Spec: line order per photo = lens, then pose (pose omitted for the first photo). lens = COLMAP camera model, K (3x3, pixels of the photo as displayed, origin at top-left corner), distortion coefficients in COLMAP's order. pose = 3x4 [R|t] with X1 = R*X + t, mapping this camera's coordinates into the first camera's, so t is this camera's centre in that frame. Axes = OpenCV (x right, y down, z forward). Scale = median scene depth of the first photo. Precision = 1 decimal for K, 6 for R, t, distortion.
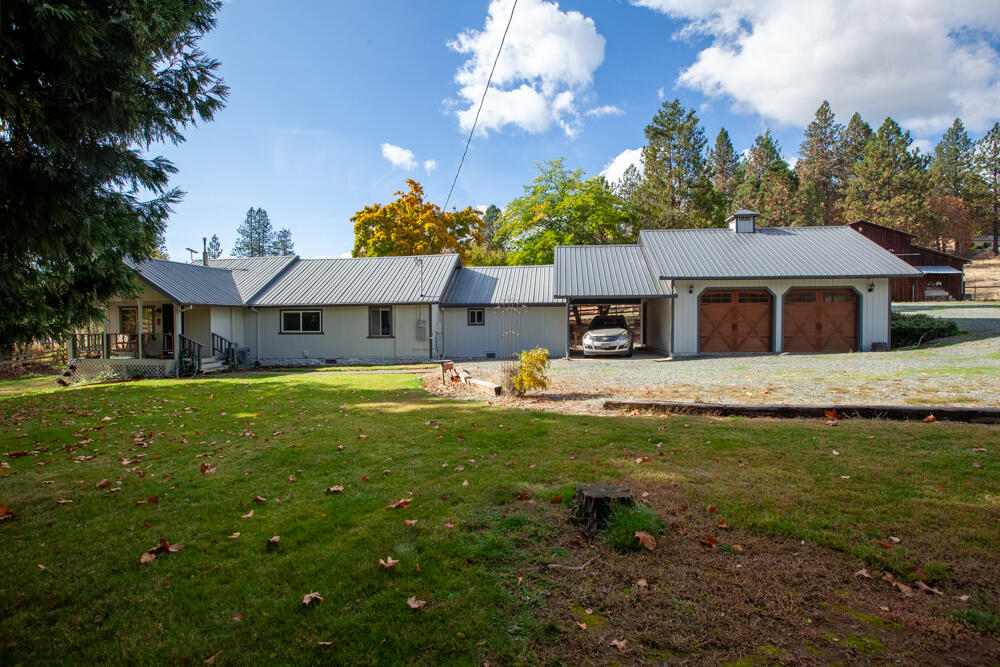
lens RADIAL K [[464.7, 0, 497.2], [0, 464.7, 331.3], [0, 0, 1]] dist [-0.028253, 0.002859]
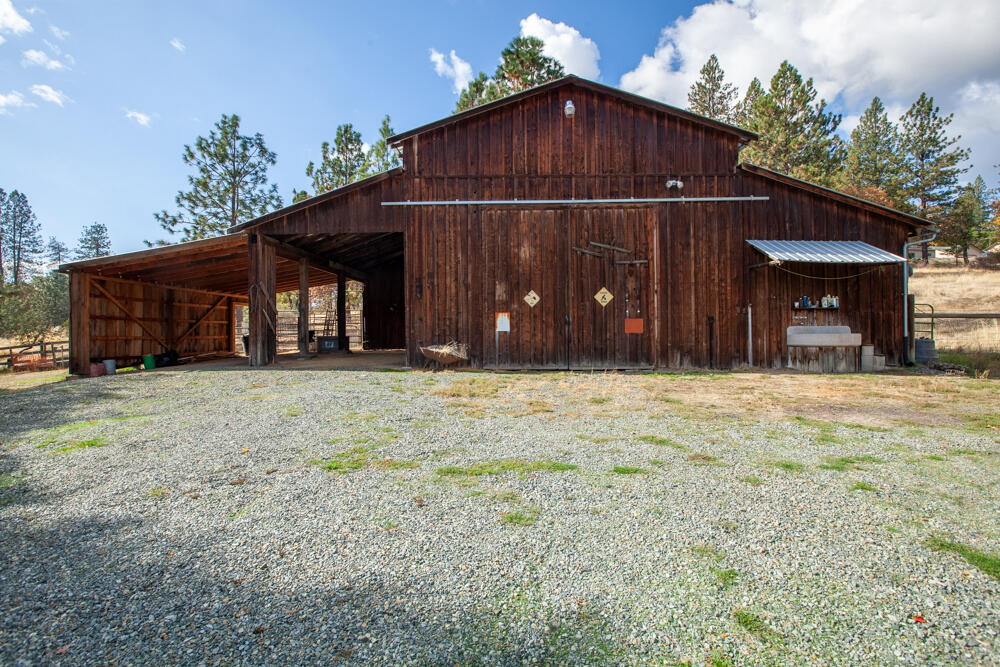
lens RADIAL K [[464.7, 0, 504.9], [0, 464.7, 332.8], [0, 0, 1]] dist [-0.028253, 0.002859]
pose [[0.994118, 0.003744, 0.108235, 1.371553], [-0.001249, 0.999732, -0.023107, -0.145117], [-0.108292, 0.022836, 0.993857, 1.366751]]
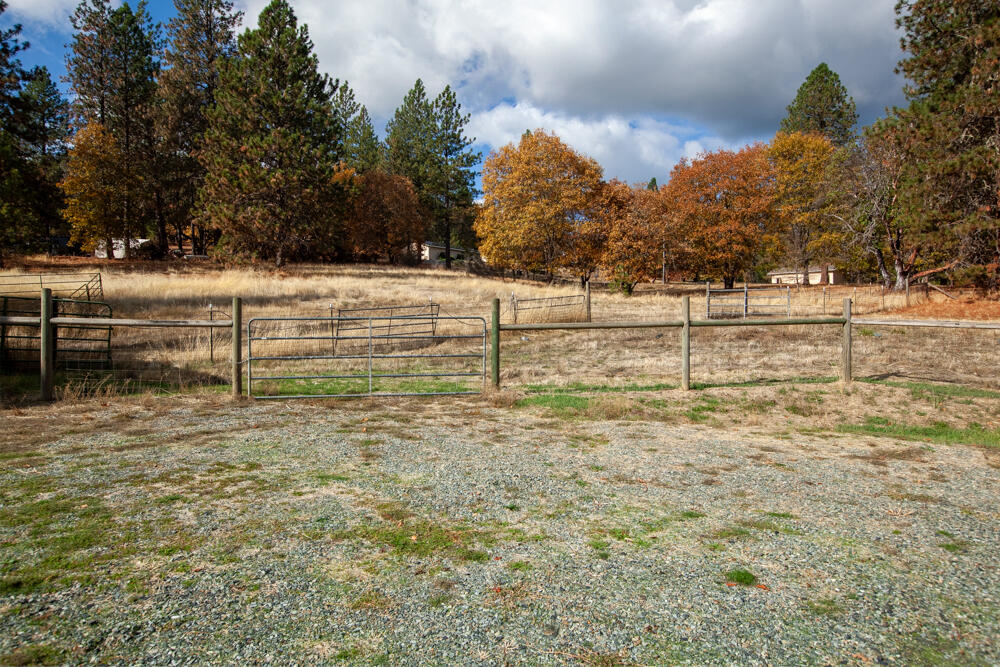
lens RADIAL K [[606.9, 0, 498.6], [0, 606.9, 334.7], [0, 0, 1]] dist [-0.003327, -0.000449]
pose [[0.674730, 0.009011, 0.738010, 1.910428], [0.007281, 0.999796, -0.018864, -0.160655], [-0.738029, 0.018101, 0.674526, 1.198544]]
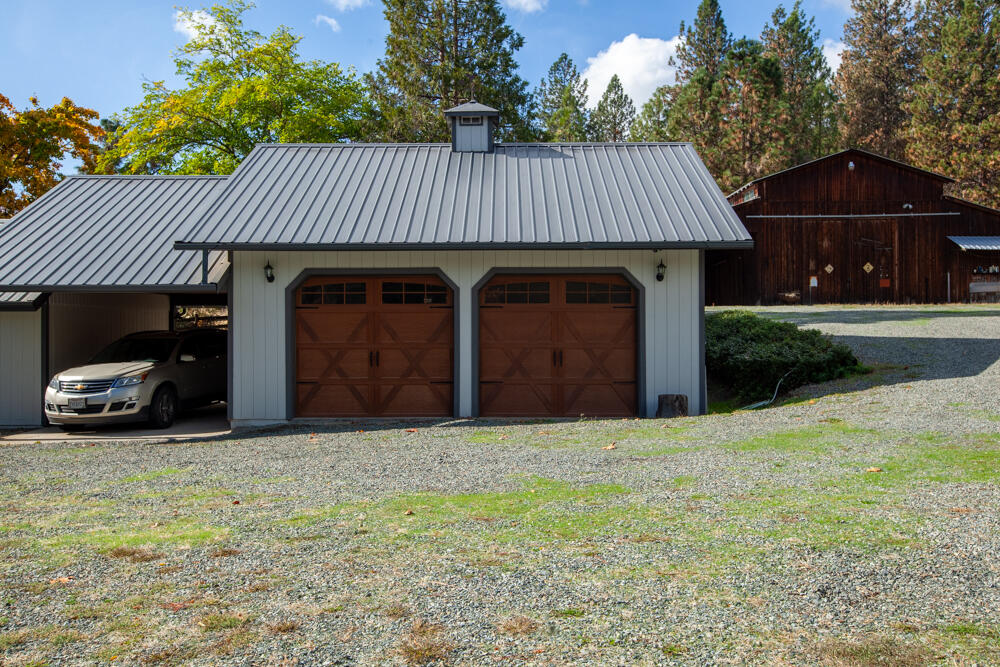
lens RADIAL K [[819.9, 0, 492.5], [0, 819.9, 336.2], [0, 0, 1]] dist [0.016689, 0.027681]
pose [[0.993082, 0.001399, 0.117412, 0.520507], [0.000972, 0.999797, -0.020136, -0.015058], [-0.117416, 0.020111, 0.992879, 0.209196]]
